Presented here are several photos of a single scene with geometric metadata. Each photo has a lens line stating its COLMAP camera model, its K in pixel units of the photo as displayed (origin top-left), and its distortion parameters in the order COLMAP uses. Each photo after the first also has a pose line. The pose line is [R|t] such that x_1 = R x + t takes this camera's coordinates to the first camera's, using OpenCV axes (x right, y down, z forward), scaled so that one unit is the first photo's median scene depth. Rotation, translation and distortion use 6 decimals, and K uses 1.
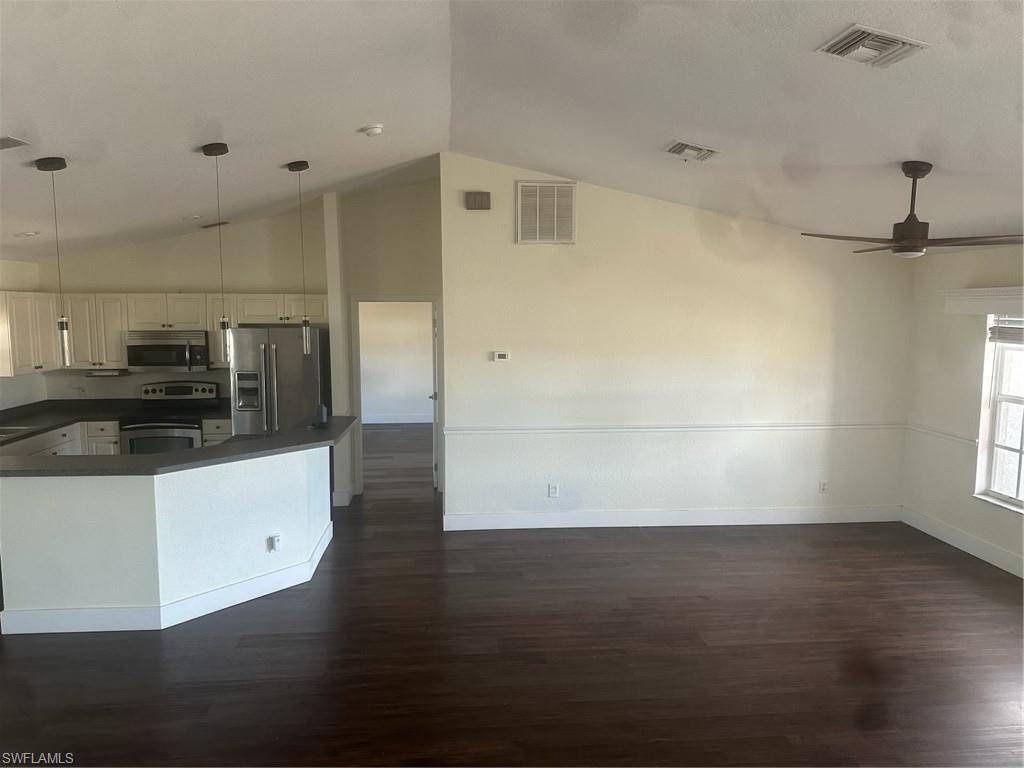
lens RADIAL K [[693.7, 0, 512.0], [0, 693.7, 384.0], [0, 0, 1]] dist [0.005886, -0.042219]
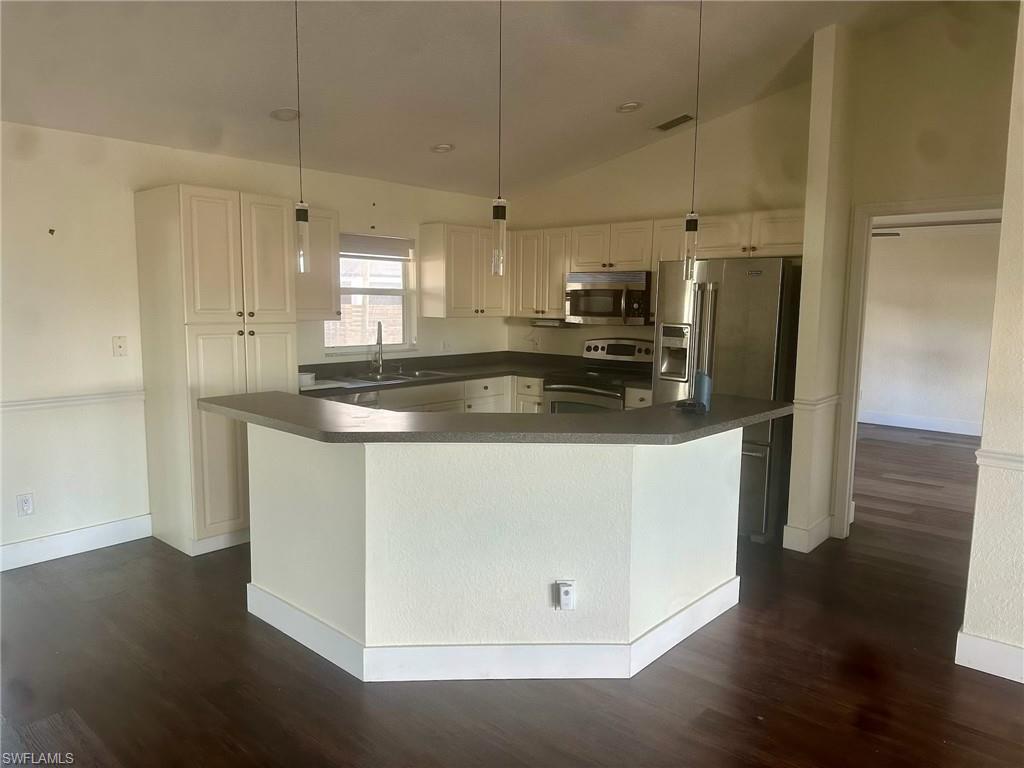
lens RADIAL K [[693.7, 0, 512.0], [0, 693.7, 384.0], [0, 0, 1]] dist [0.005886, -0.042219]
pose [[0.666905, 0.097498, -0.738737, 0.026536], [-0.088513, 0.994749, 0.051380, 0.019464], [0.739867, 0.031123, 0.672033, 0.394595]]
